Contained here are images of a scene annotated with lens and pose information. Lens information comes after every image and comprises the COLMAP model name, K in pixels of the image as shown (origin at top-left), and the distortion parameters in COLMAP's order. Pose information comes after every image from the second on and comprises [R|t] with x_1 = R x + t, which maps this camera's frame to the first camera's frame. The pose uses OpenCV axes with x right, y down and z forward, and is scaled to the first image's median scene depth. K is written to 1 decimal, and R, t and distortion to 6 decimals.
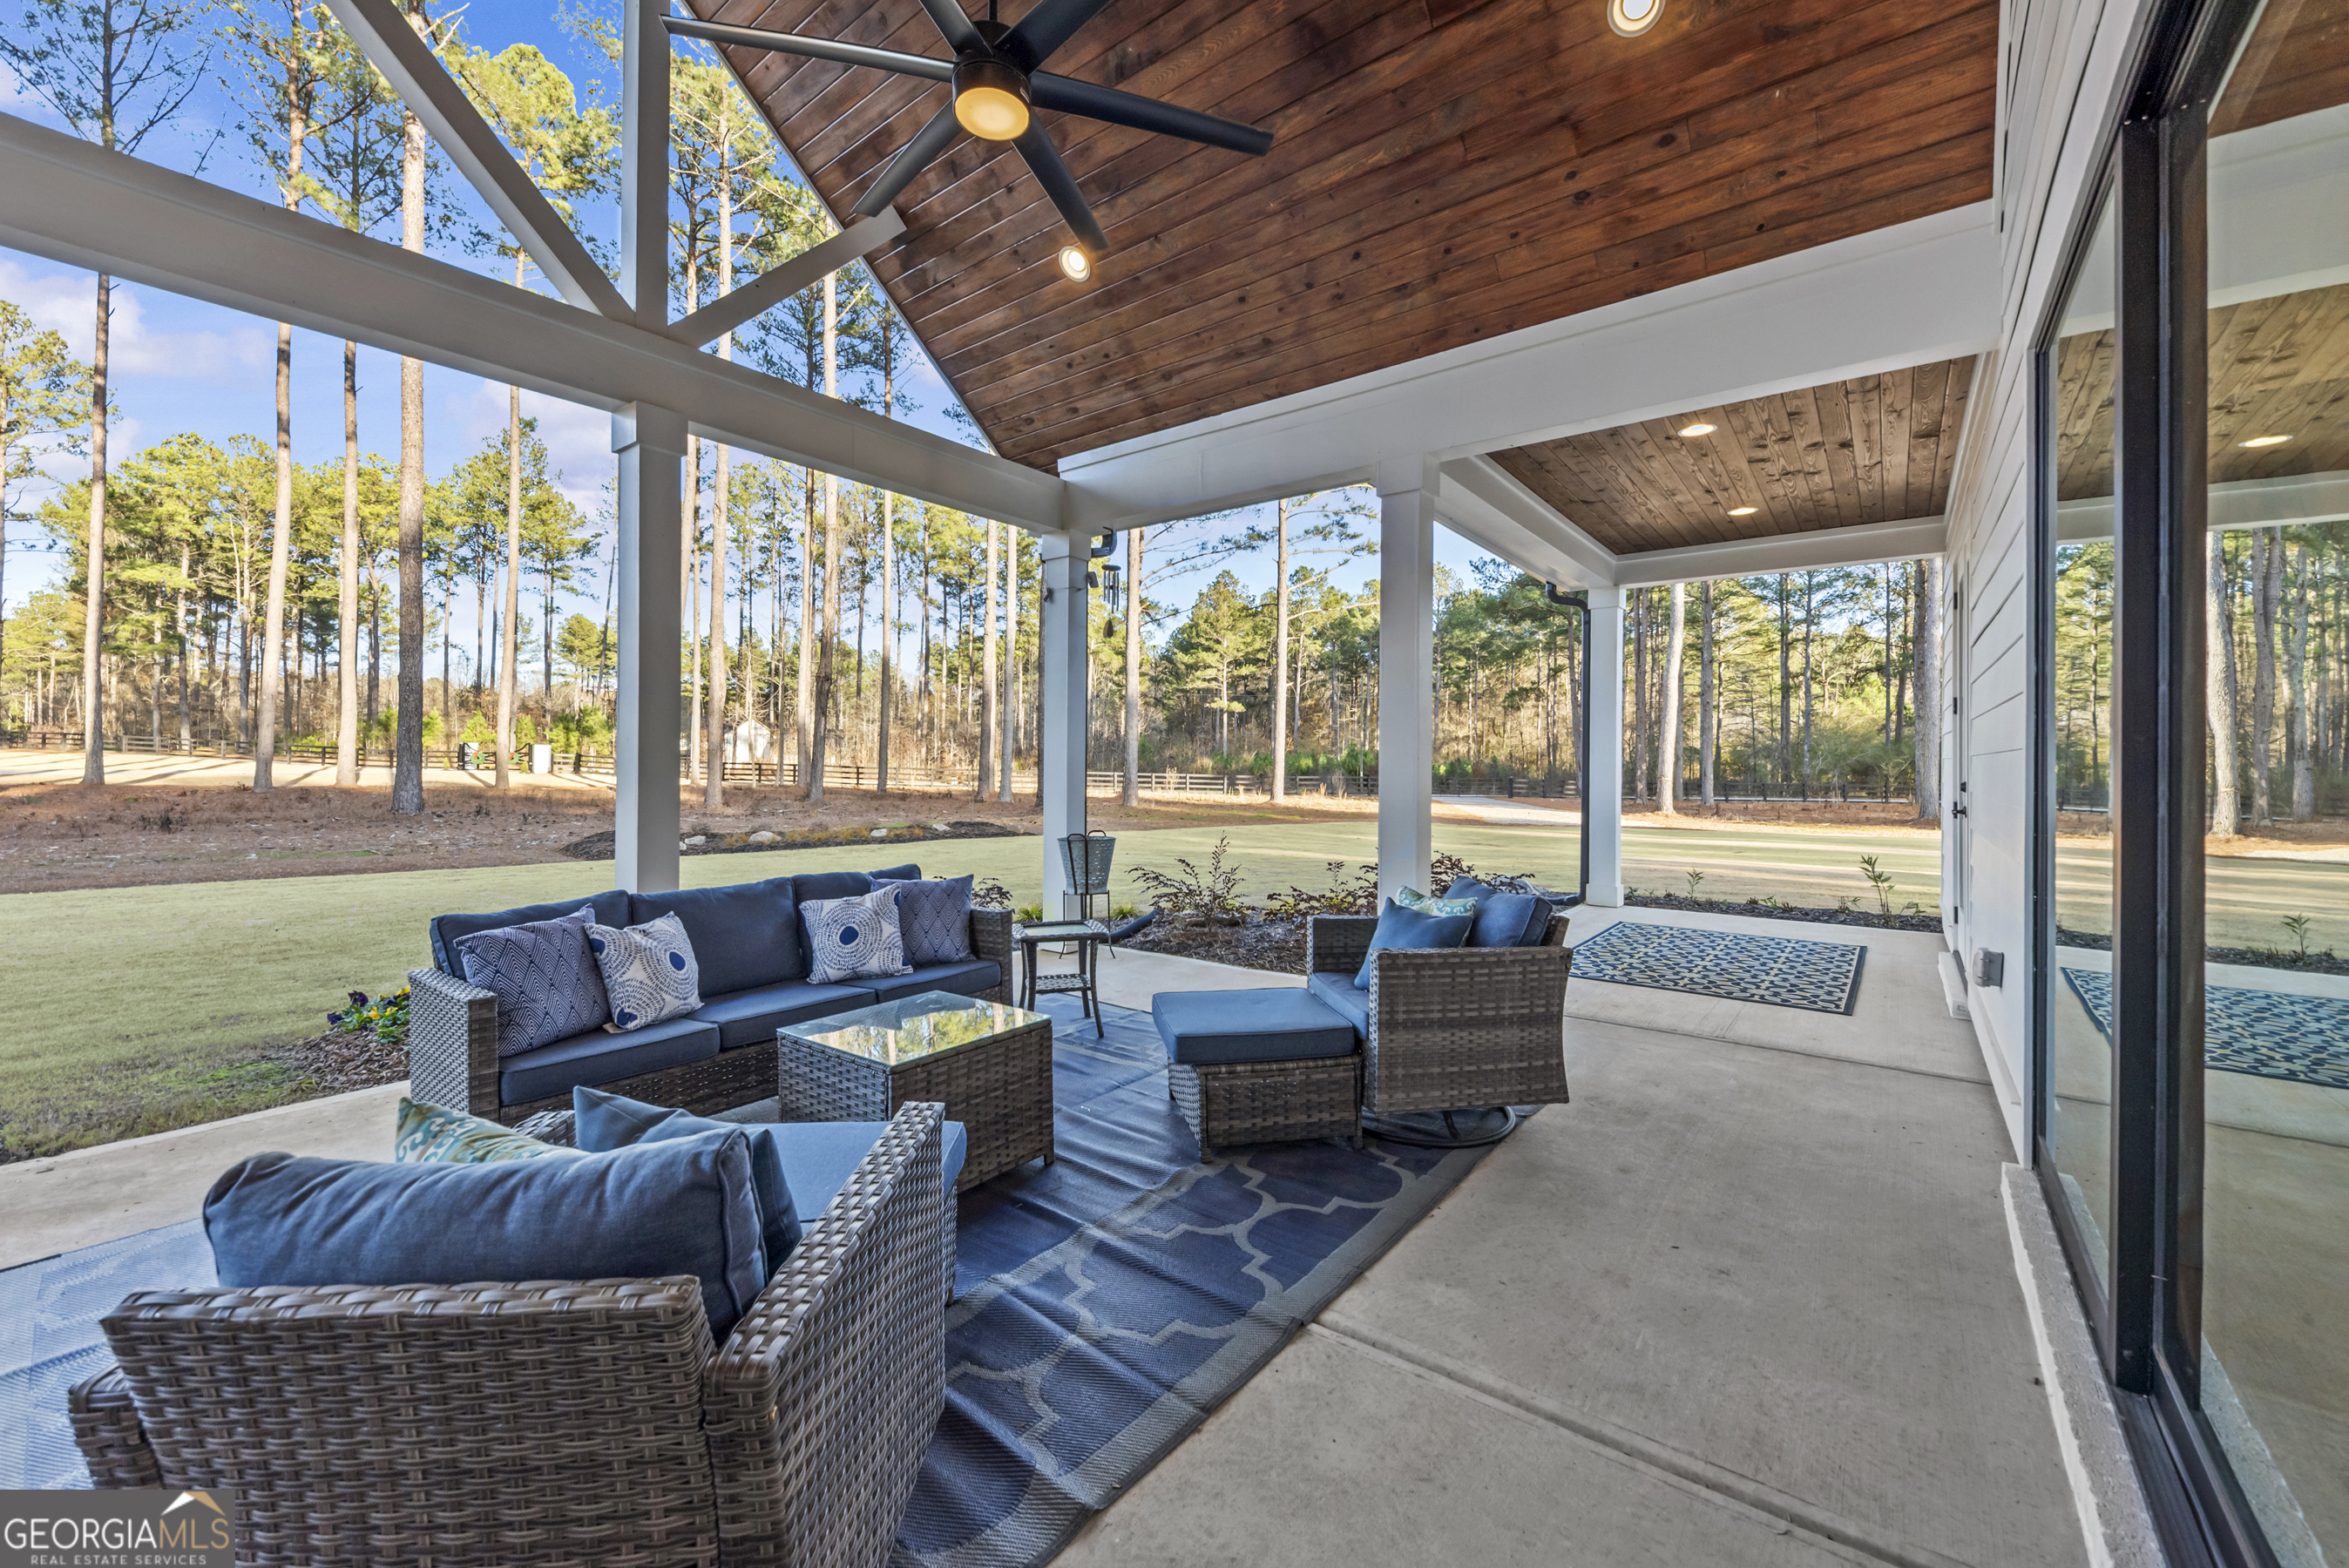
lens RADIAL K [[913.4, 0, 1178.1], [0, 913.4, 766.4], [0, 0, 1]] dist [-0.001064, -0.000091]
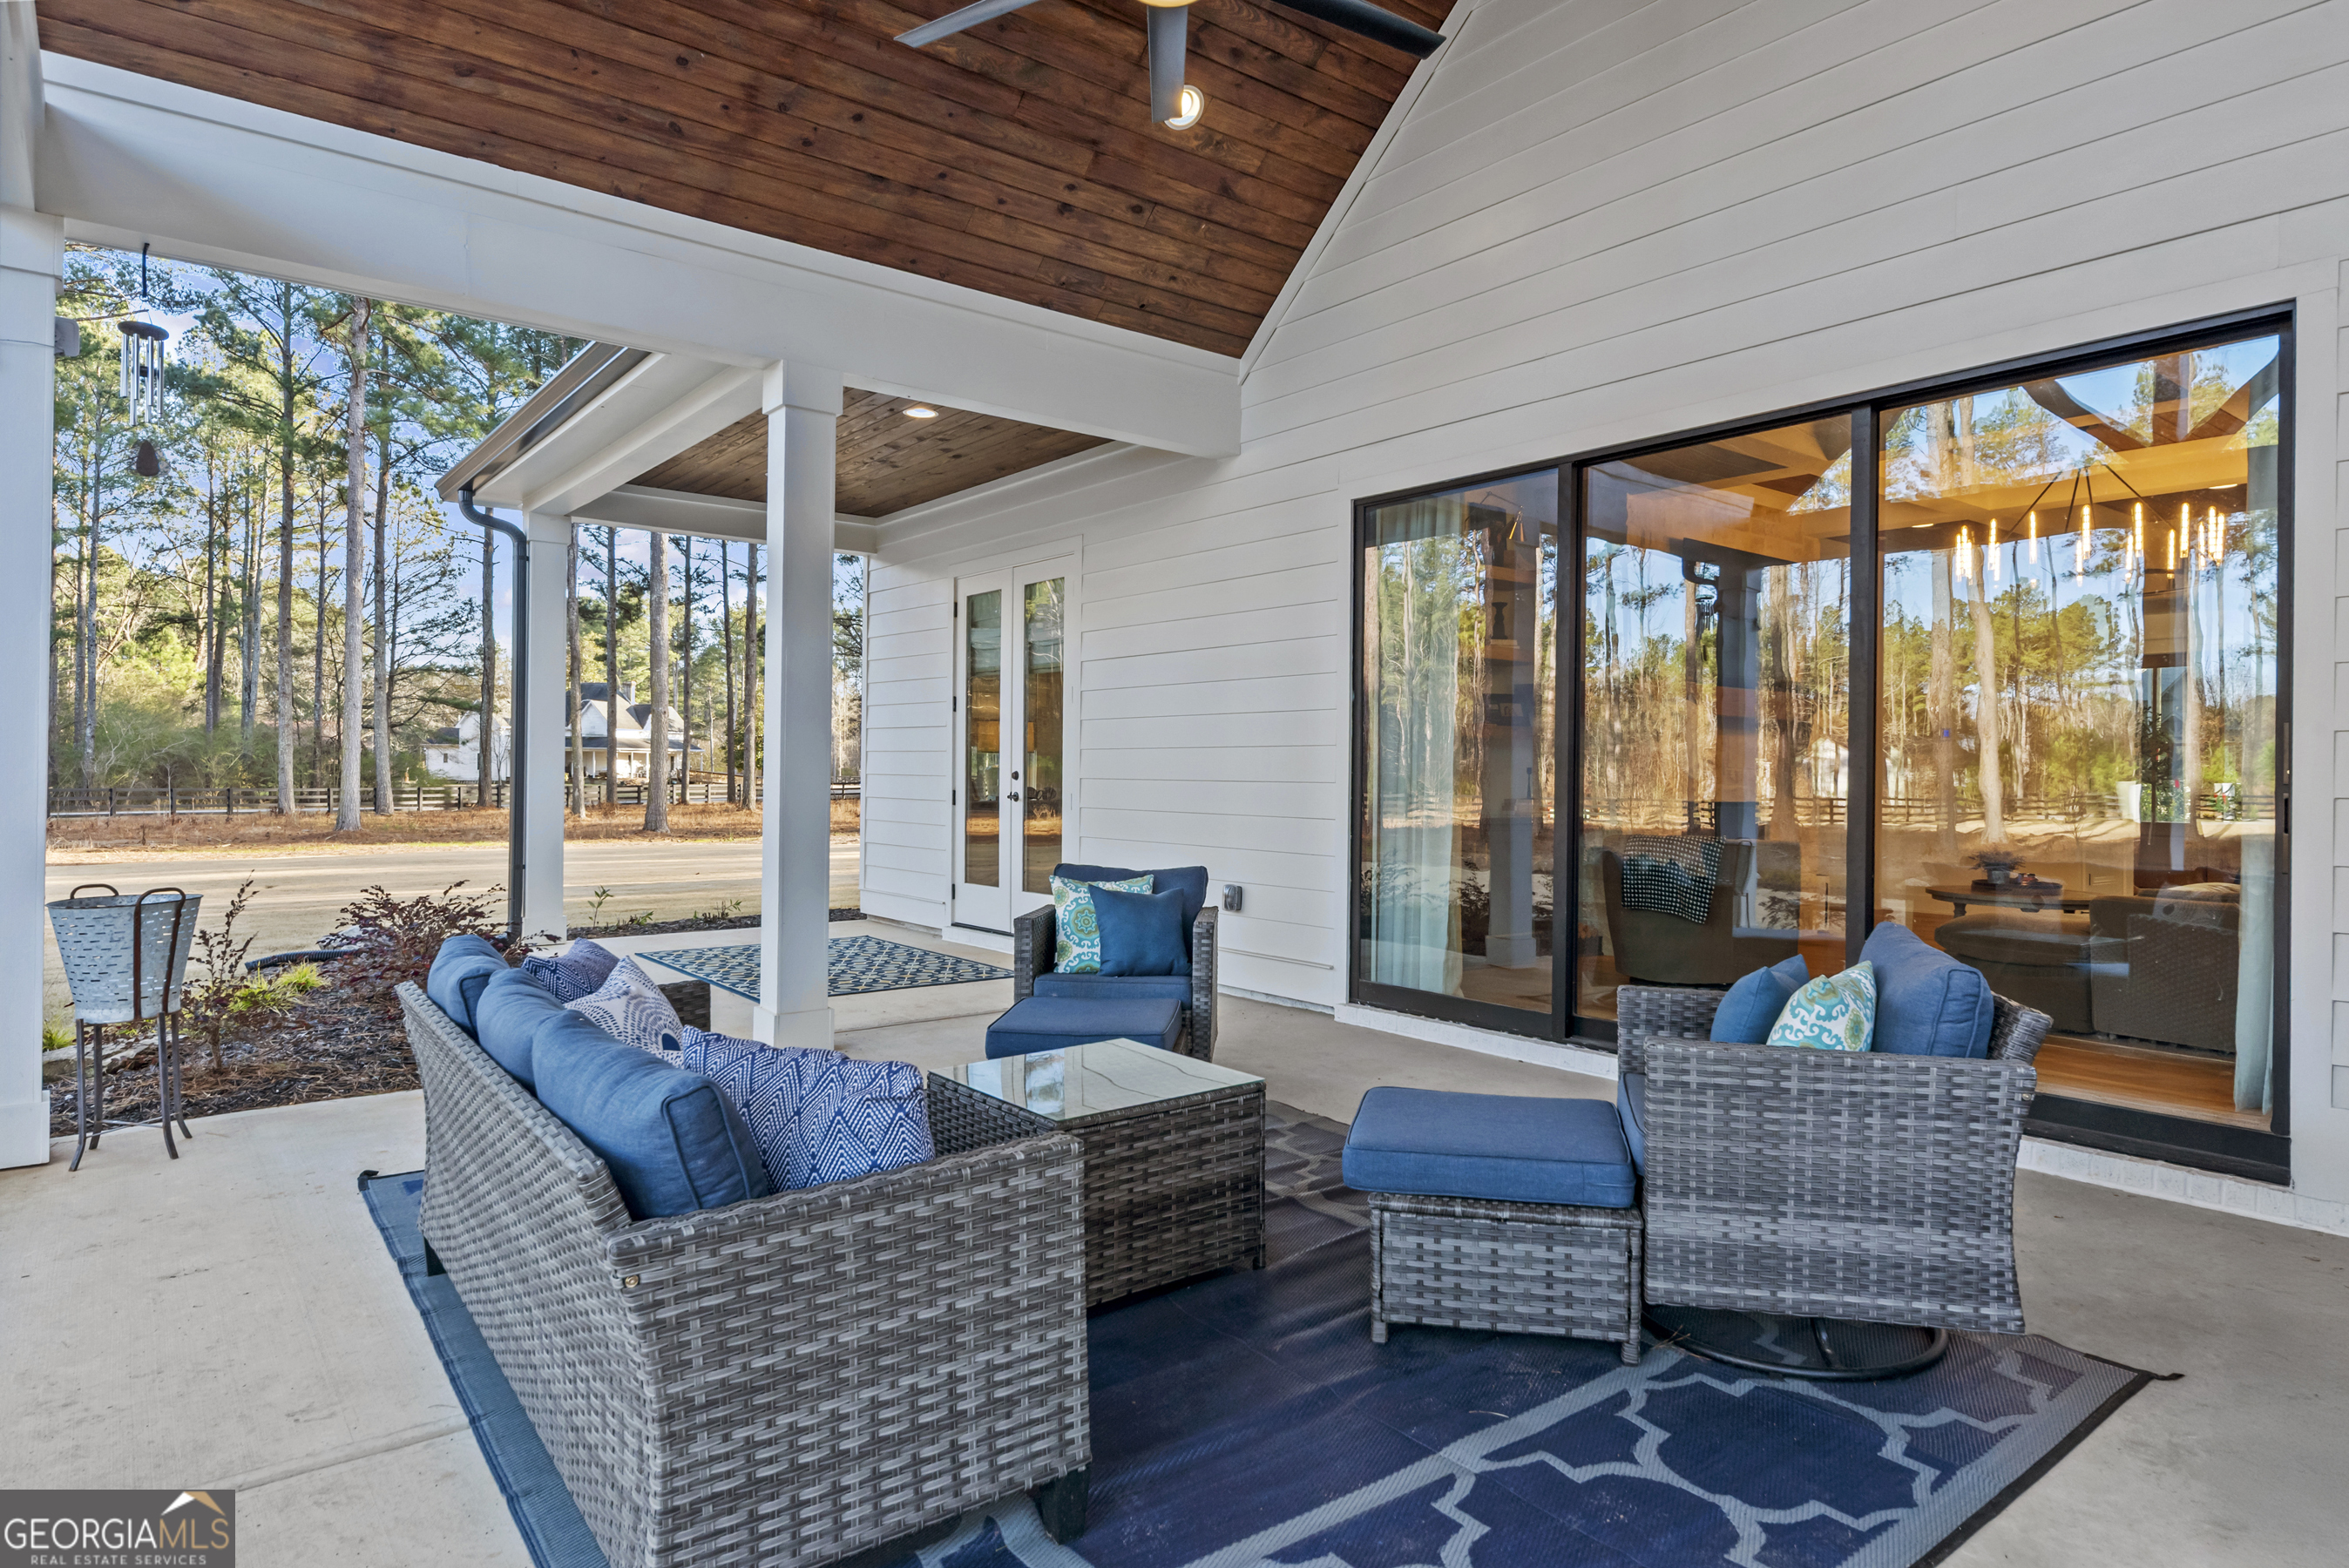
lens RADIAL K [[1339.4, 0, 1180.2], [0, 1339.4, 775.9], [0, 0, 1]] dist [0.007220, 0.000391]
pose [[0.242808, -0.006727, 0.970051, -0.881502], [-0.003262, 0.999965, 0.007751, 0.013539], [-0.970069, -0.005046, 0.242777, 0.426107]]
